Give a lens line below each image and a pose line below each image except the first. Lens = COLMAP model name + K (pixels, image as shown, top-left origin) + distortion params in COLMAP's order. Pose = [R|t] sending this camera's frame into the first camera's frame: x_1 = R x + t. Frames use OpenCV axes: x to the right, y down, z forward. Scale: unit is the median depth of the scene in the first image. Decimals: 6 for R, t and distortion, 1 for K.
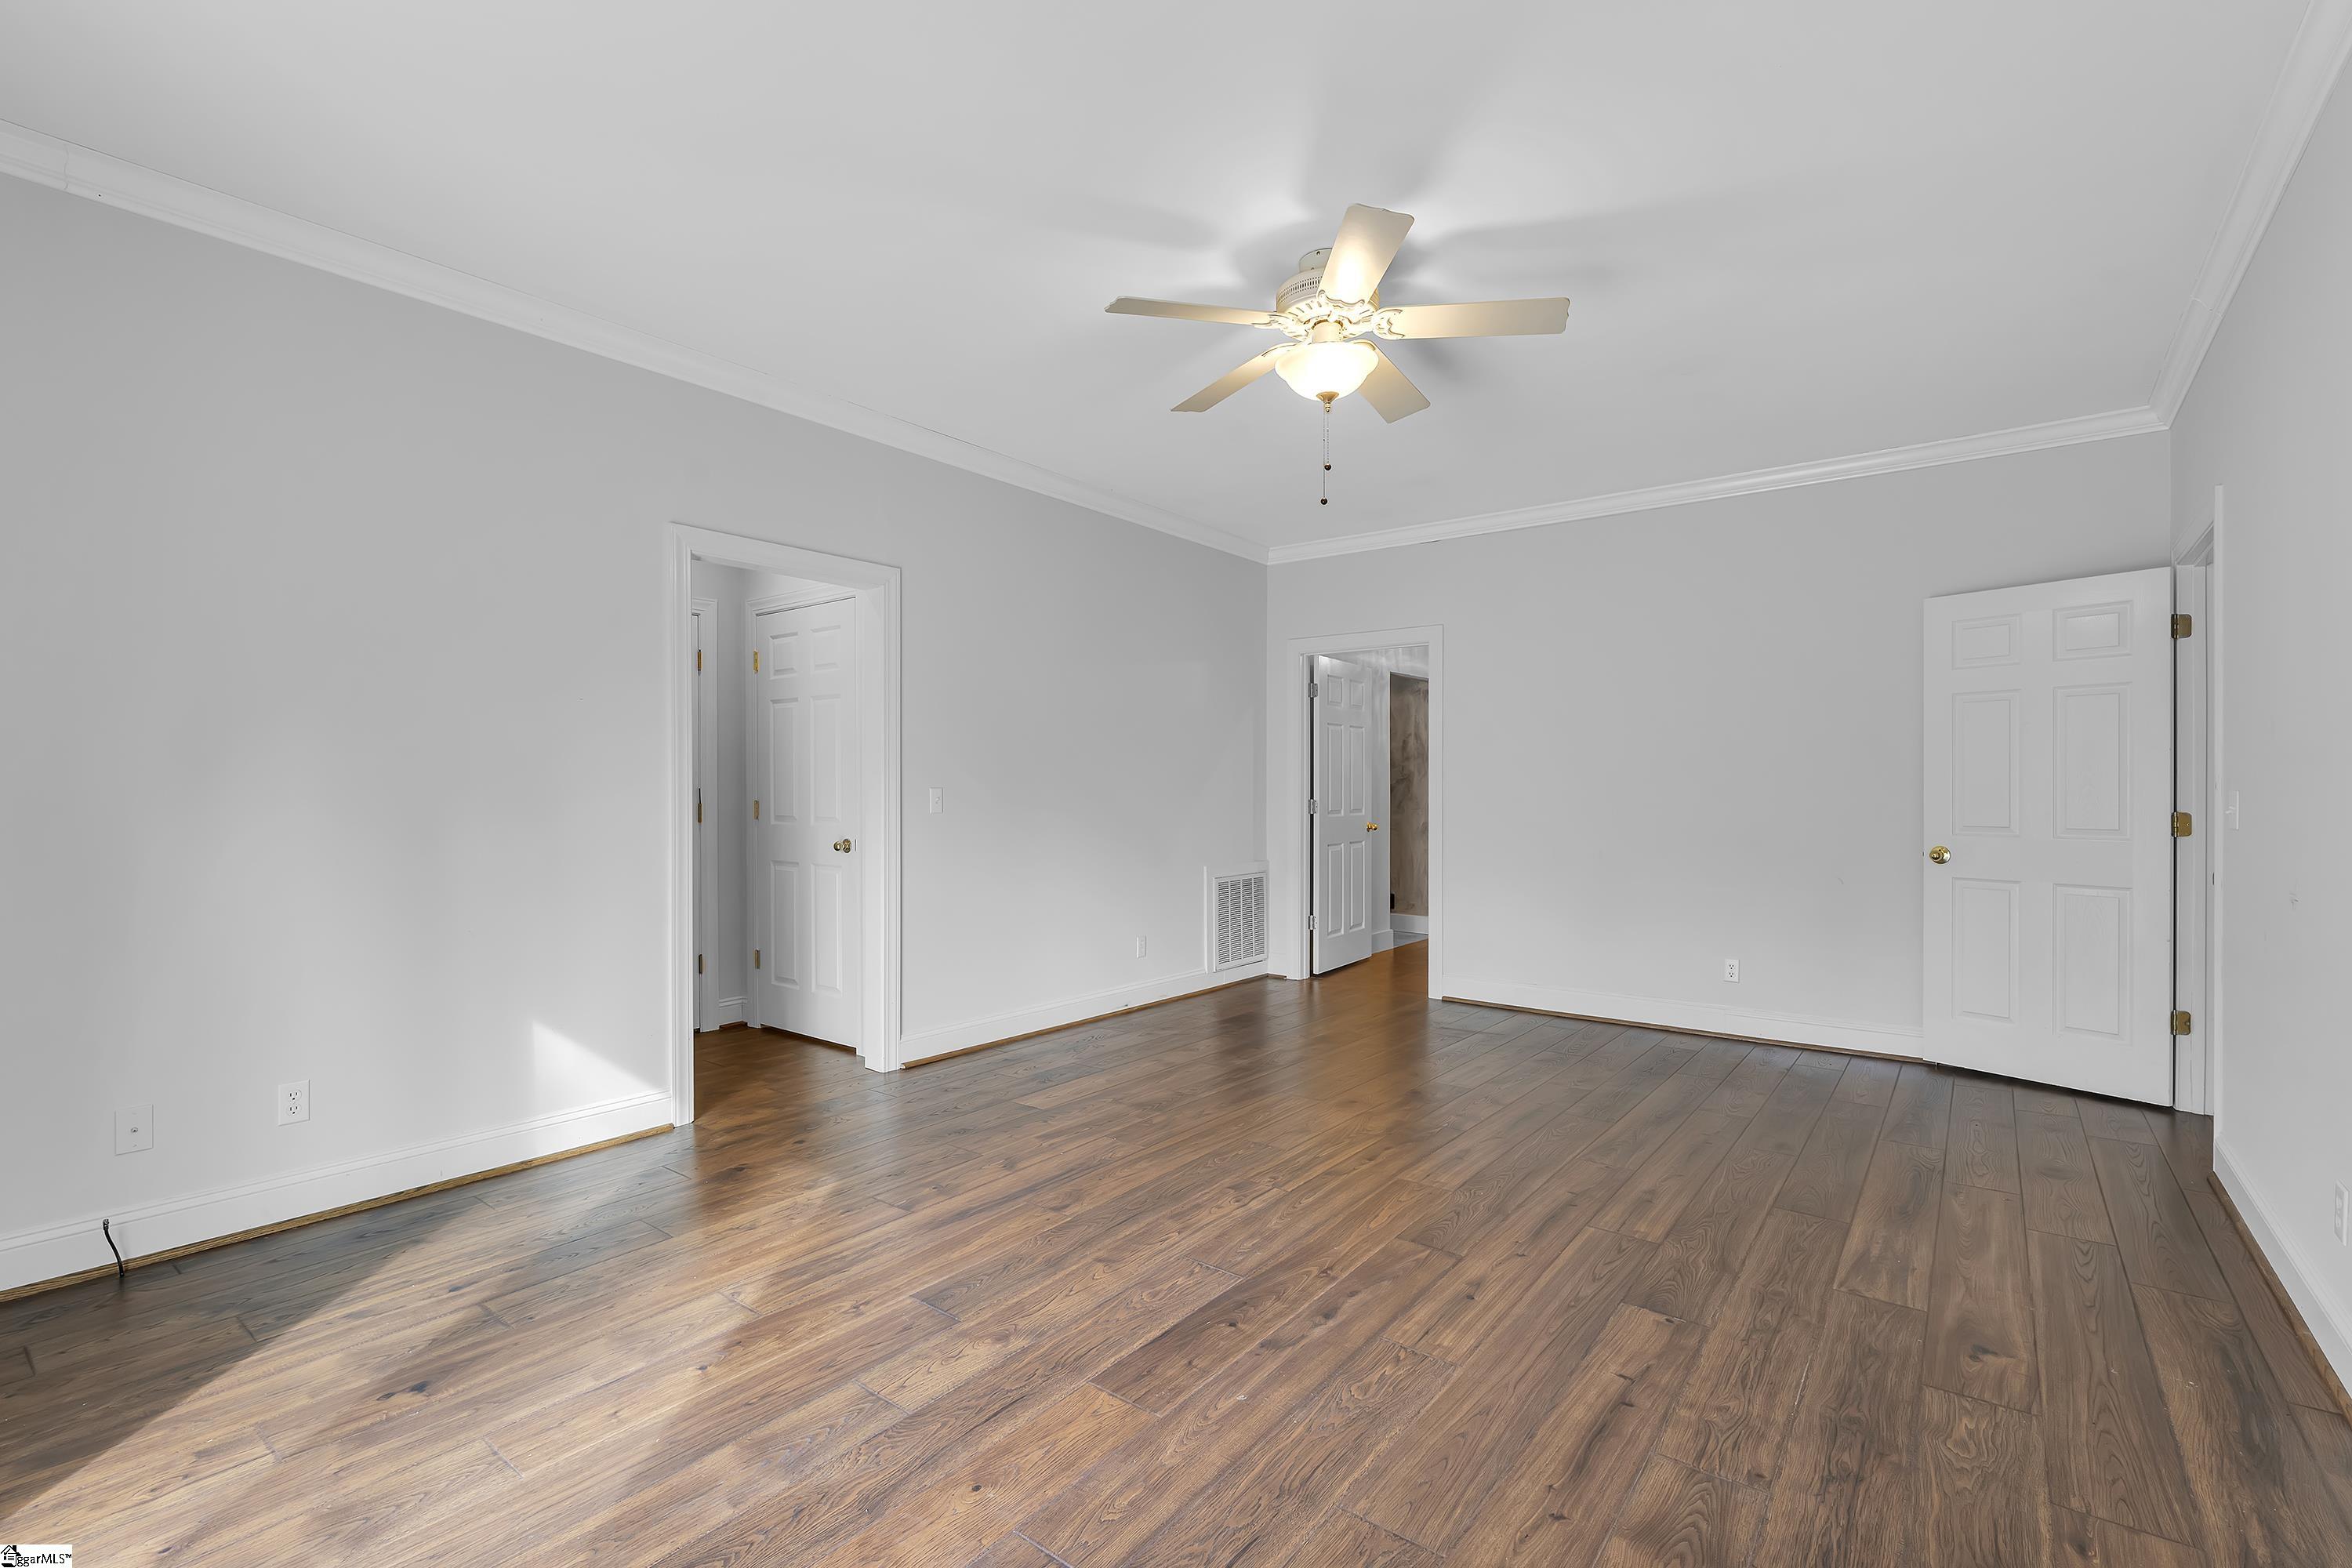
lens RADIAL K [[1031.8, 0, 1190.0], [0, 1031.8, 781.5], [0, 0, 1]] dist [-0.001973, -0.000351]
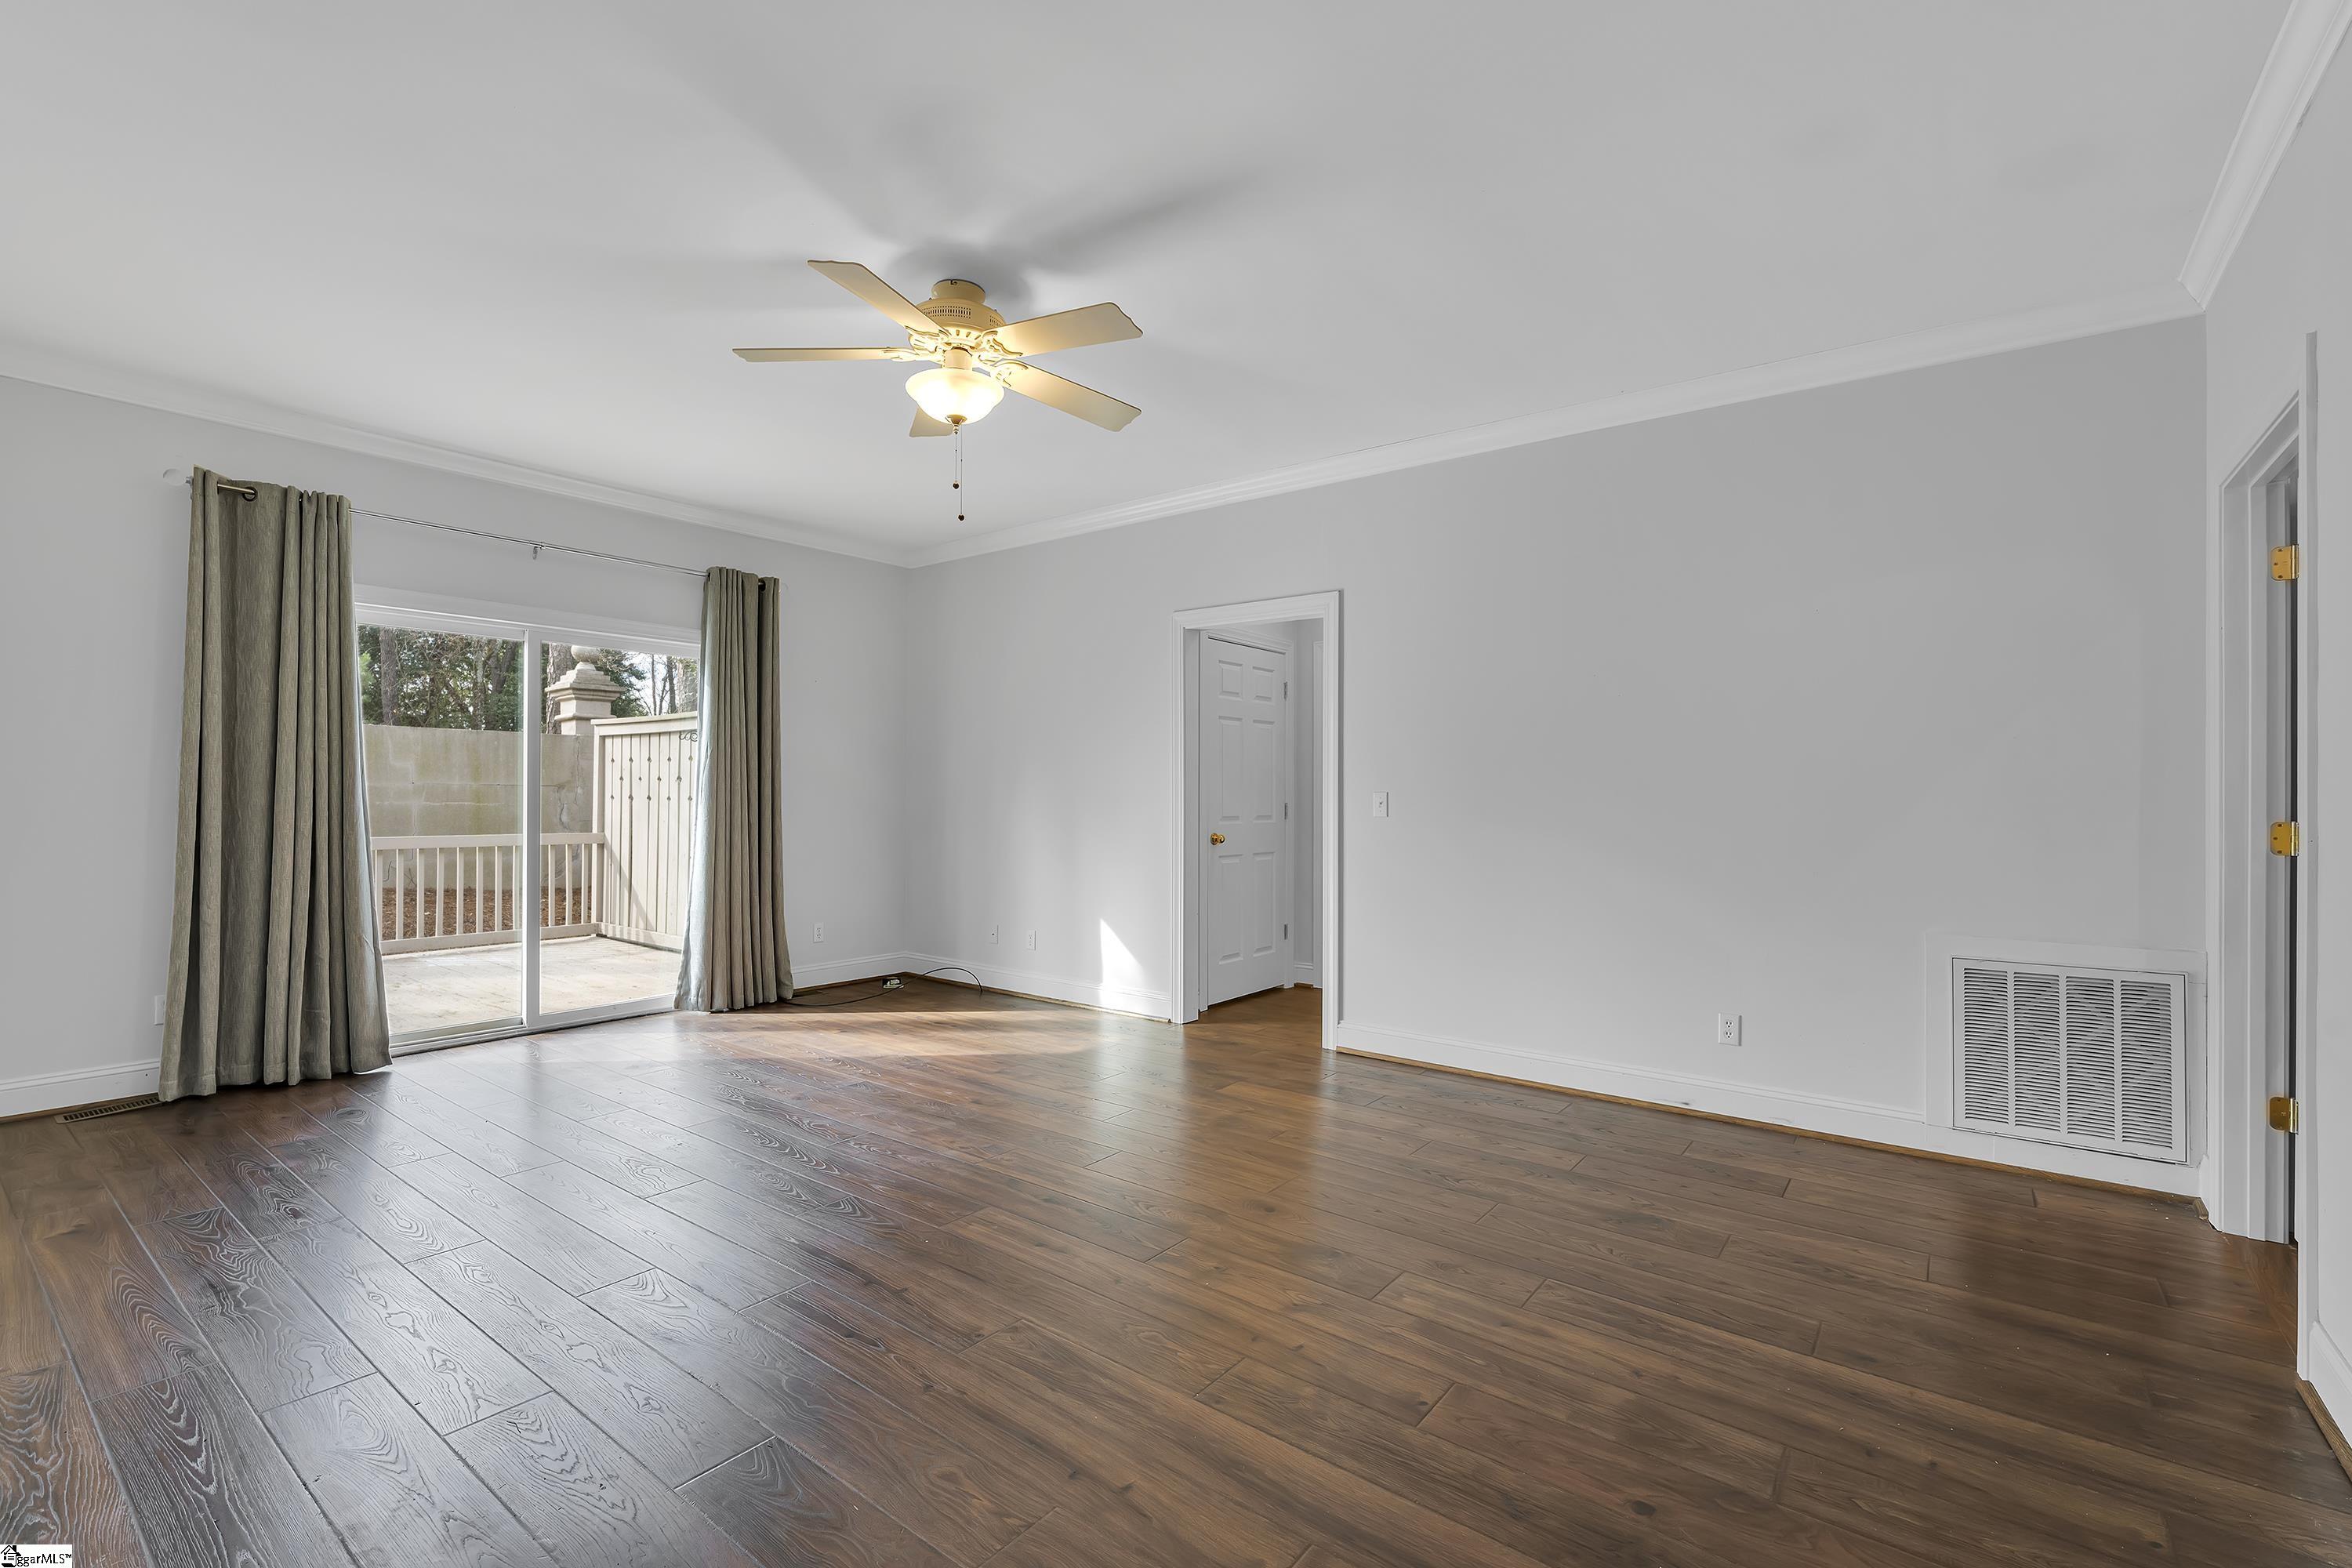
lens RADIAL K [[1031.8, 0, 1190.0], [0, 1031.8, 781.5], [0, 0, 1]] dist [-0.001973, -0.000351]
pose [[0.017909, -0.011715, -0.999771, 0.979314], [-0.002394, 0.999928, -0.011760, 0.009378], [0.999837, 0.002604, 0.017880, 1.001234]]
